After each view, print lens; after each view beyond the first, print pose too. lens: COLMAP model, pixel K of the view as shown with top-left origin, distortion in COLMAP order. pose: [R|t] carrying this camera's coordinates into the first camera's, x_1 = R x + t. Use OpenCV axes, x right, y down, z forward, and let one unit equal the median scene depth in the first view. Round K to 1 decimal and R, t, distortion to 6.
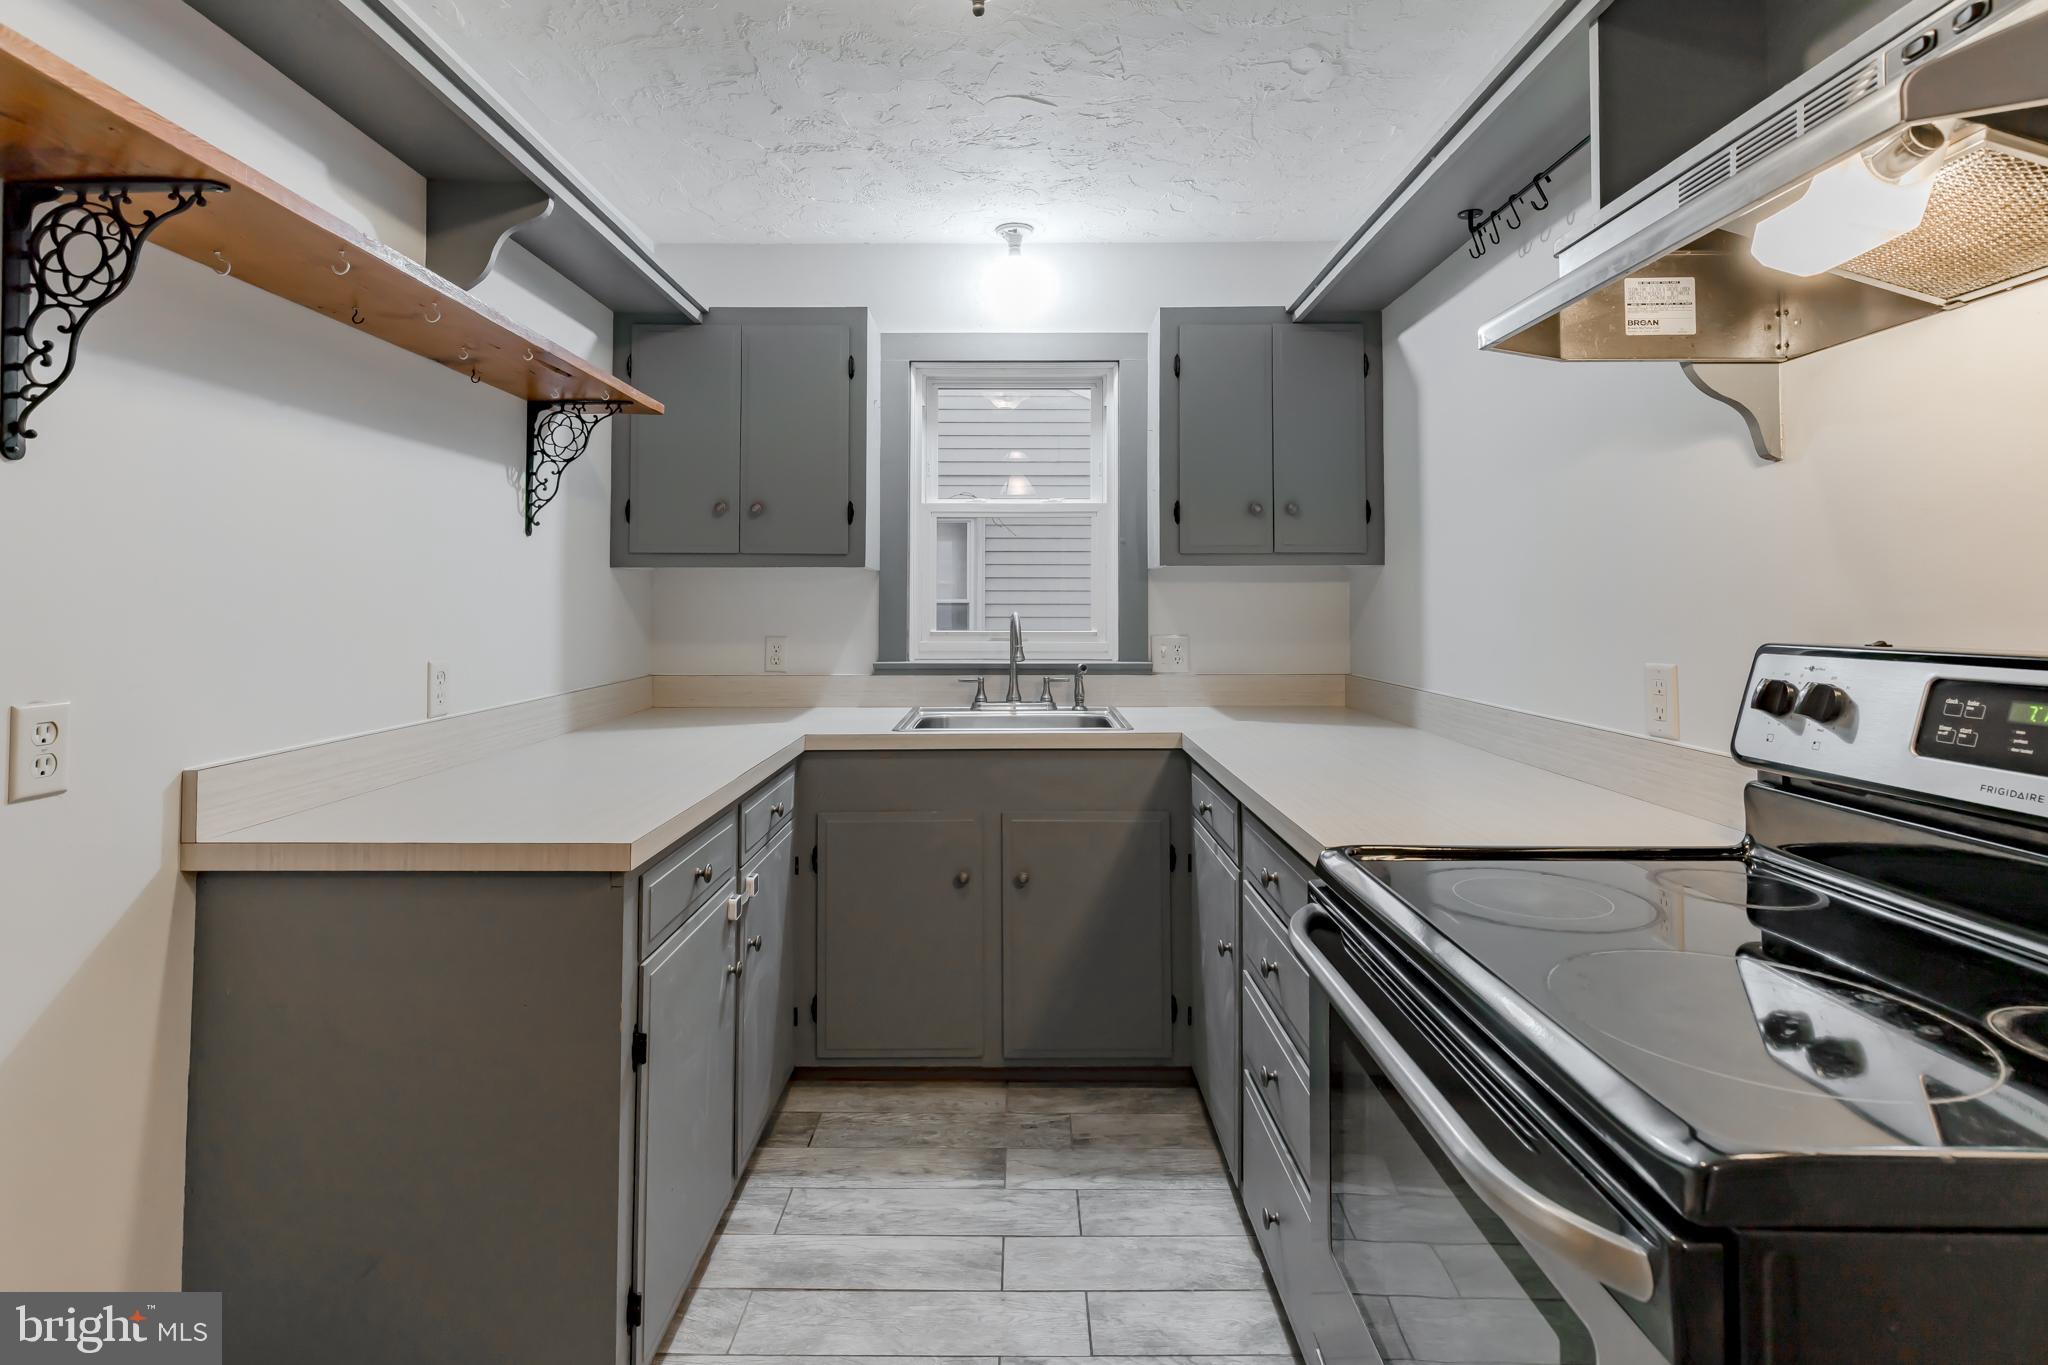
lens RADIAL K [[987.1, 0, 1020.1], [0, 987.1, 580.7], [0, 0, 1]] dist [0.002871, 0.000007]
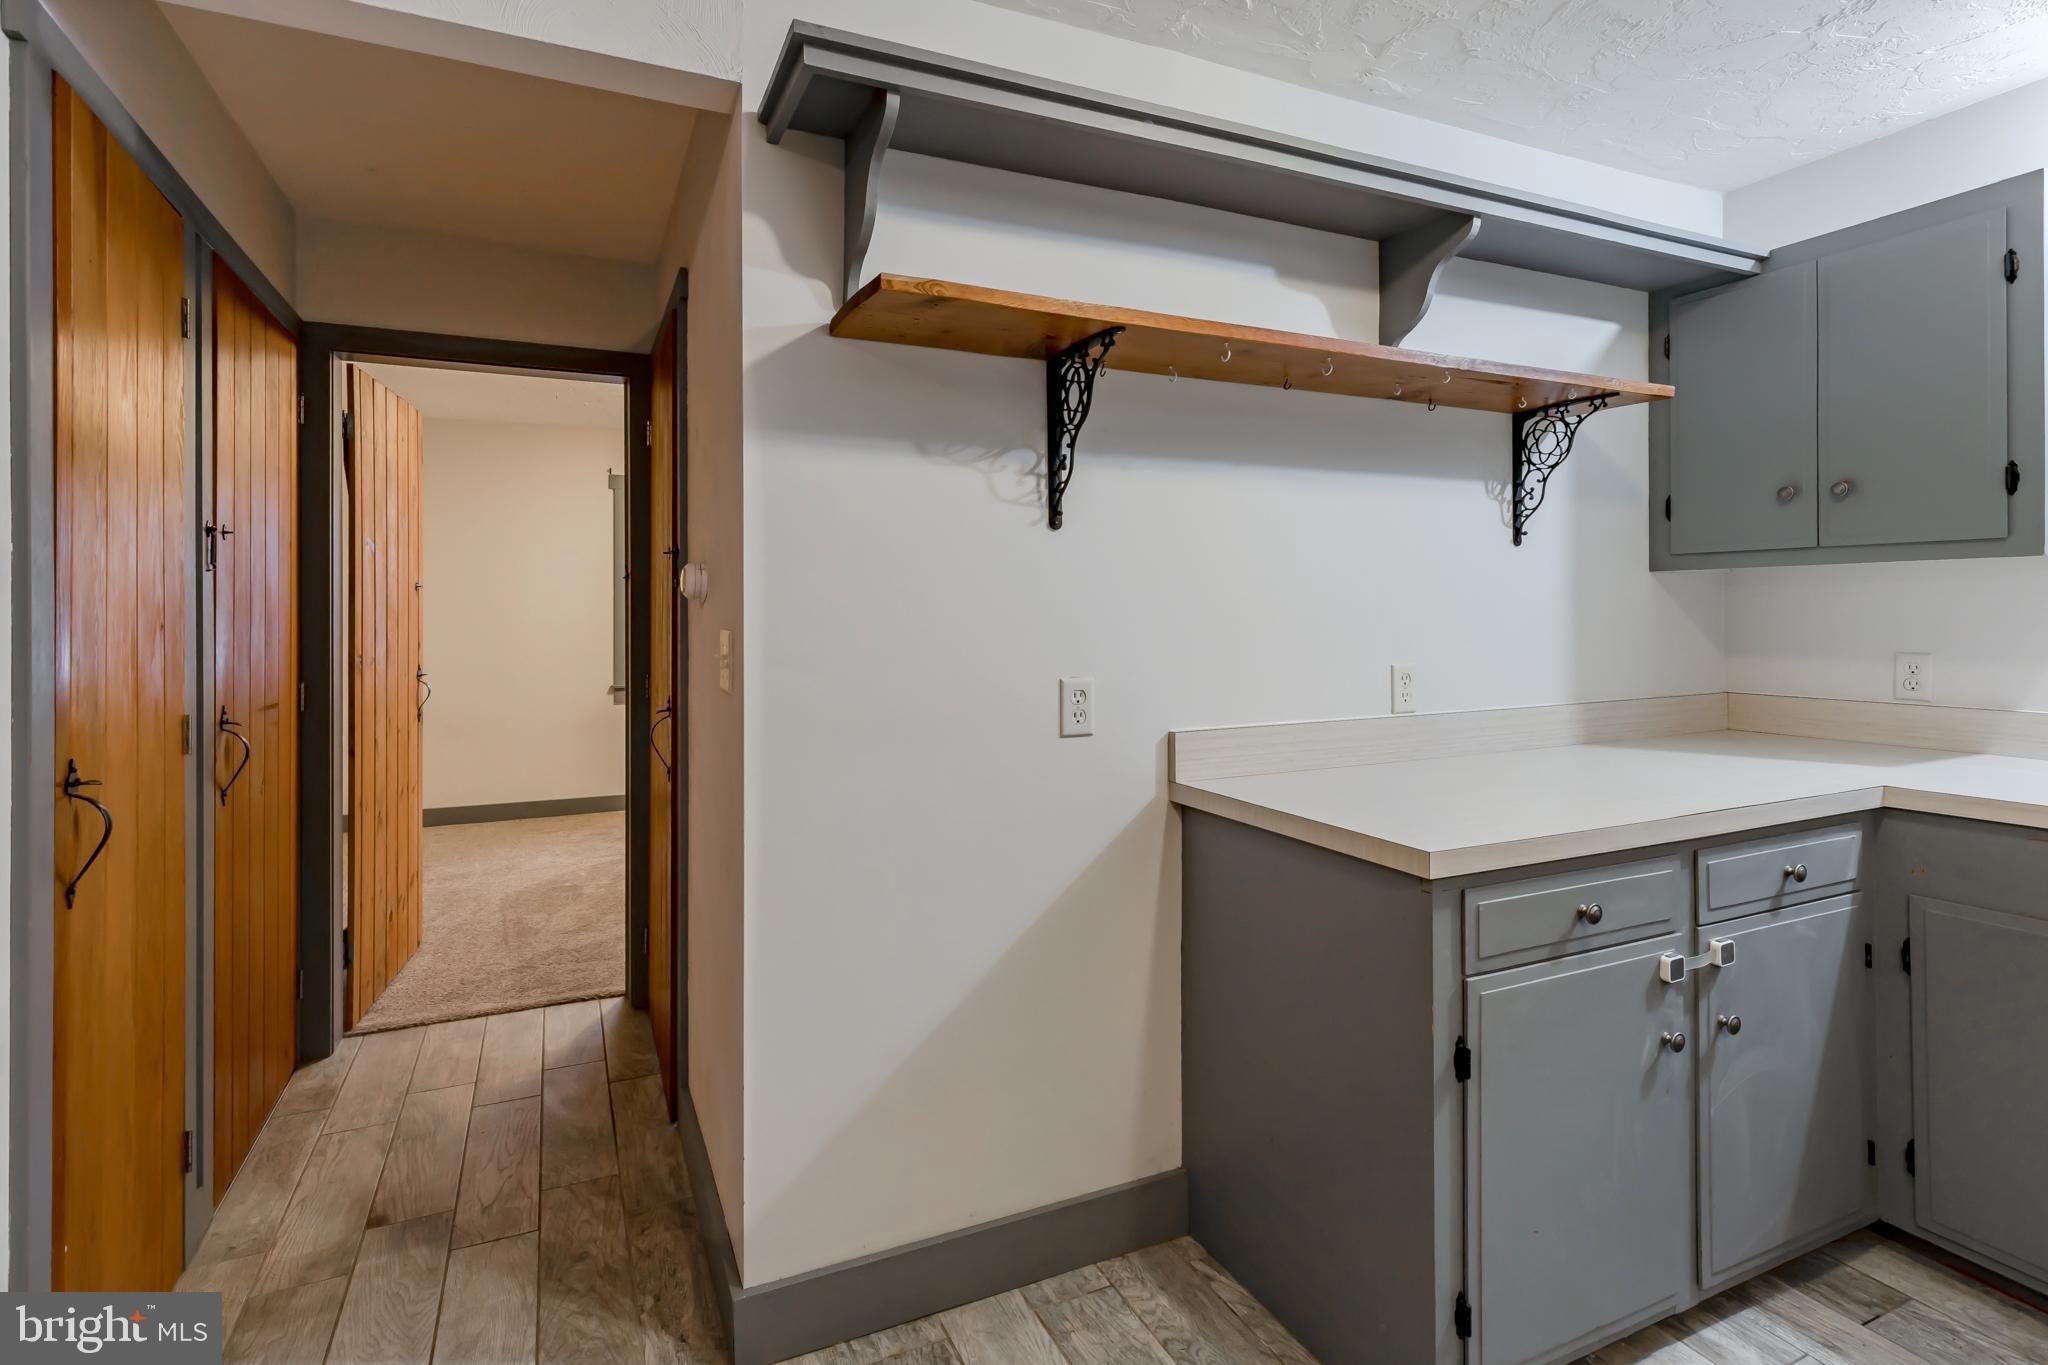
lens RADIAL K [[949.8, 0, 1020.0], [0, 949.8, 608.0], [0, 0, 1]] dist [0.000066, -0.000135]
pose [[0.432178, -0.006541, -0.901765, 0.163647], [0.027437, 0.999606, 0.005899, -0.001076], [0.901371, -0.027291, 0.432187, 0.110496]]
